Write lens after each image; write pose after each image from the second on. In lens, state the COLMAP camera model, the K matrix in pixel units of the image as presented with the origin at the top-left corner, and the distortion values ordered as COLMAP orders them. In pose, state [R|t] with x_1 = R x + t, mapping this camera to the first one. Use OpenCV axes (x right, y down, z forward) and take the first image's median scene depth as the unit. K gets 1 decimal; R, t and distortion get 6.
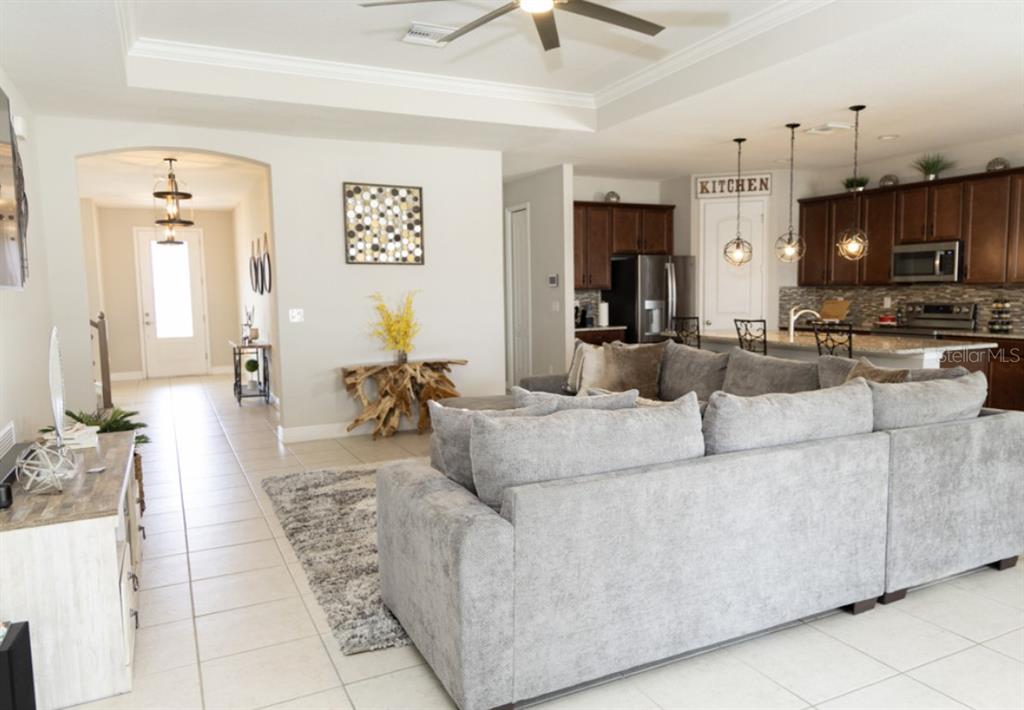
lens RADIAL K [[731.5, 0, 531.4], [0, 731.5, 354.4], [0, 0, 1]] dist [0.002423, -0.000137]
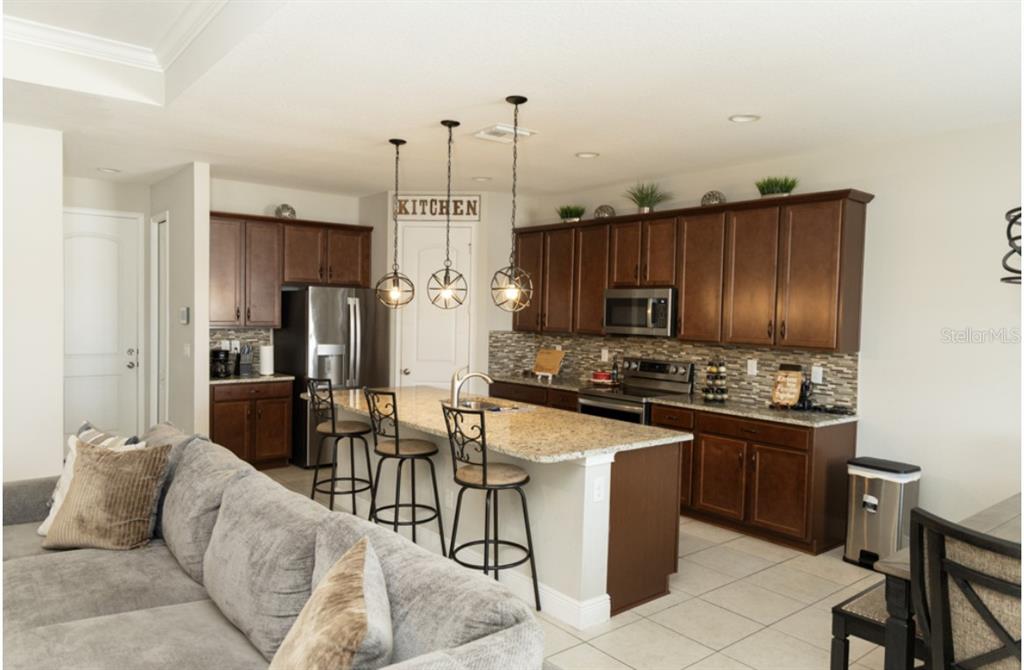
lens RADIAL K [[693.1, 0, 512.0], [0, 693.1, 335.0], [0, 0, 1]] dist [0.002467, -0.001296]
pose [[0.975384, 0.027057, 0.218849, 0.213839], [-0.015656, 0.998437, -0.053659, -0.051351], [-0.219959, 0.048912, 0.974282, 0.252707]]
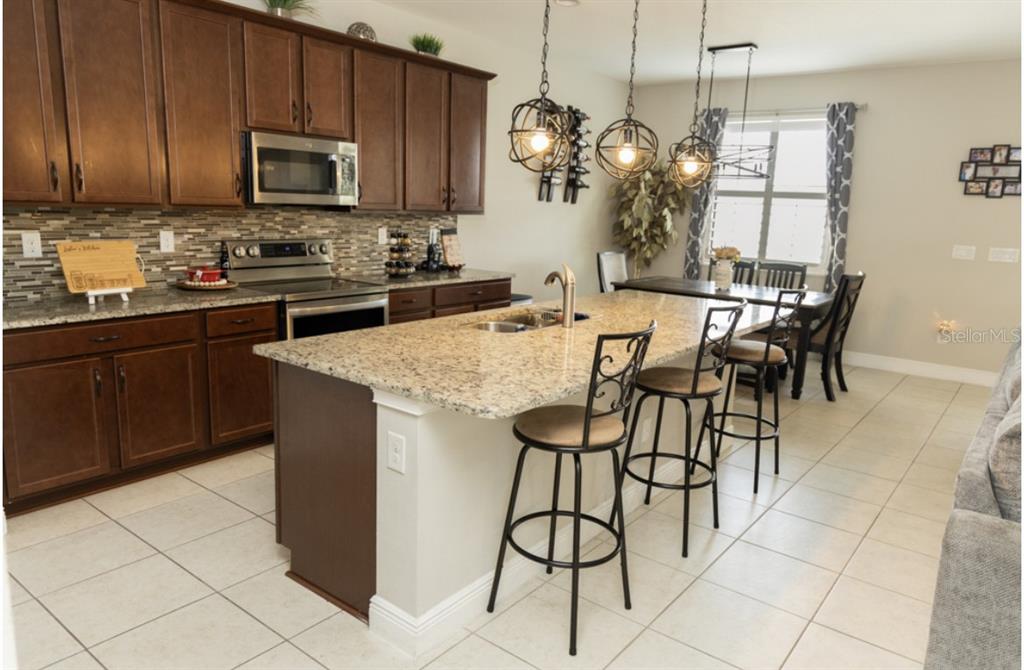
lens RADIAL K [[693.1, 0, 512.0], [0, 693.1, 335.0], [0, 0, 1]] dist [0.002467, -0.001296]
pose [[-0.420498, -0.184357, 0.888366, -0.038313], [0.040367, 0.974367, 0.221312, -0.107111], [-0.906395, 0.128922, -0.402278, 1.021137]]
